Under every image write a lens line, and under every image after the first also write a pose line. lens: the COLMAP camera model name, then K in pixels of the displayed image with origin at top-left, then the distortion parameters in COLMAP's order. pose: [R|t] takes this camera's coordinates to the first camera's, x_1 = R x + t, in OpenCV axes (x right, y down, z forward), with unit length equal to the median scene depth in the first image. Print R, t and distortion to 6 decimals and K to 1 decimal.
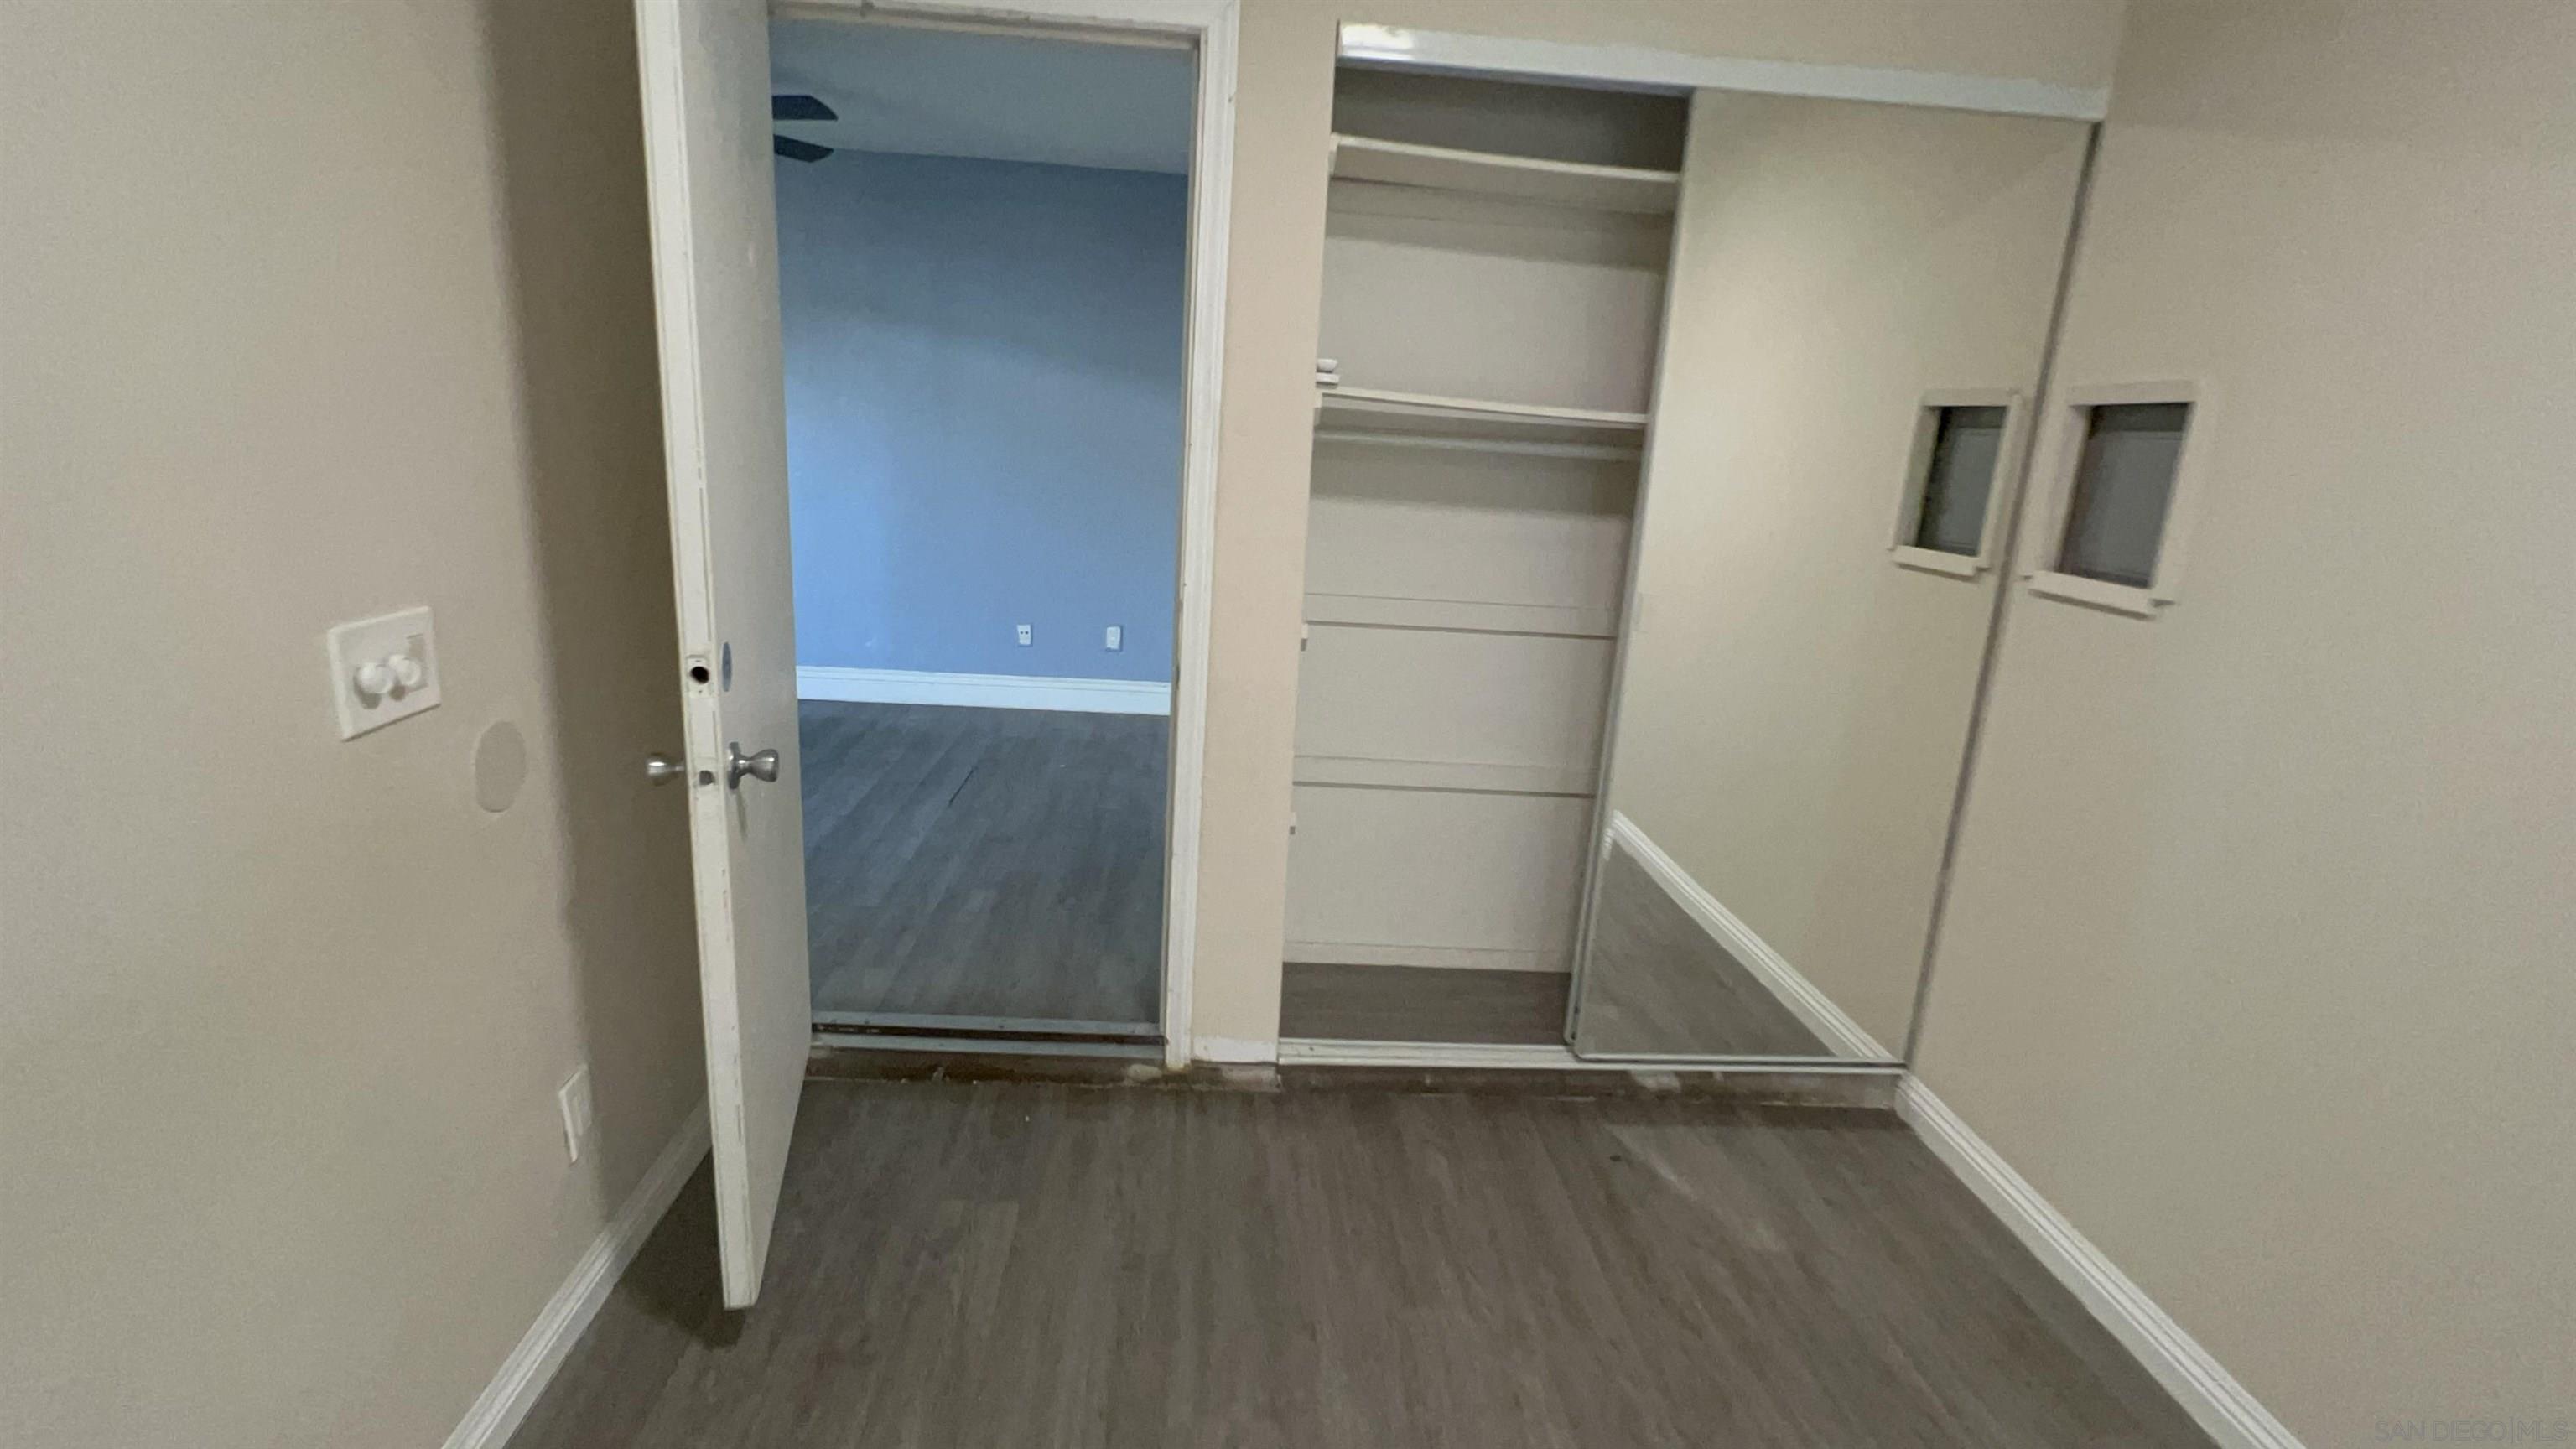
lens RADIAL K [[1182.9, 0, 1286.3], [0, 1182.9, 729.3], [0, 0, 1]] dist [-0.002673, 0.001043]
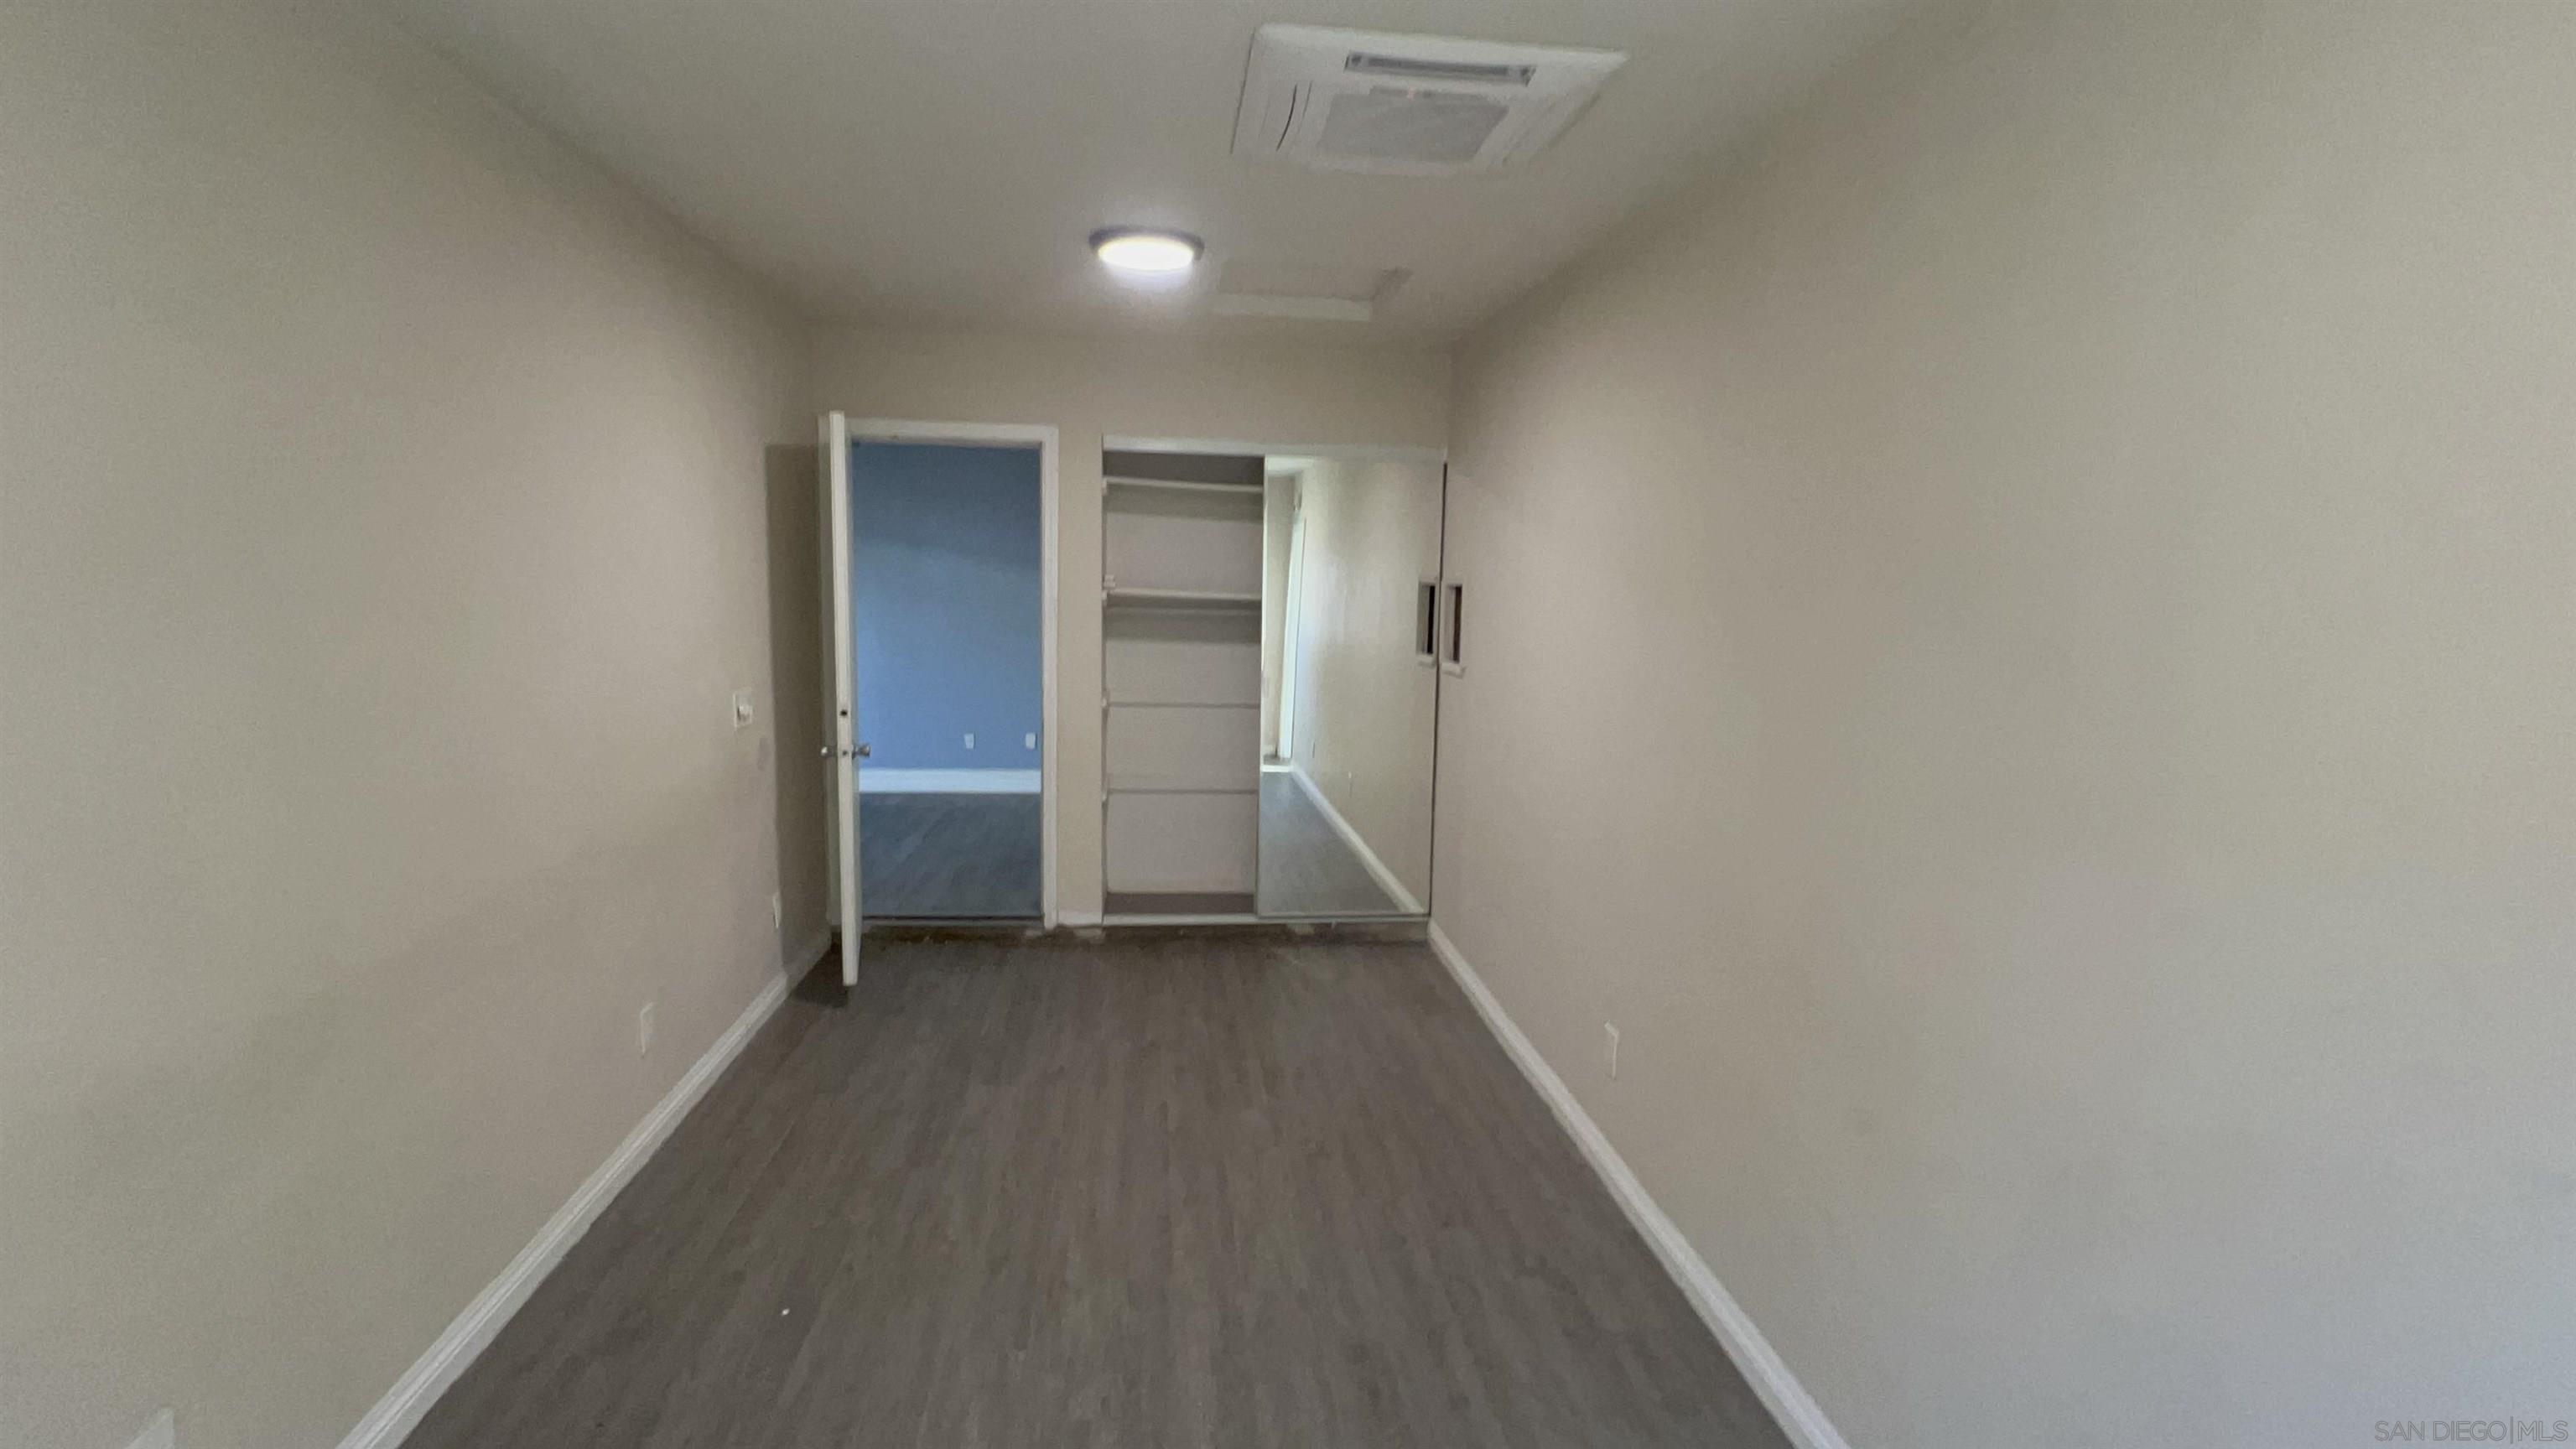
lens RADIAL K [[1182.9, 0, 1290.3], [0, 1182.9, 724.0], [0, 0, 1]] dist [-0.002673, 0.001043]
pose [[0.997923, -0.043643, 0.047379, 0.227757], [0.049234, 0.991049, -0.124085, 0.213791], [-0.041540, 0.126160, 0.991140, -1.003780]]
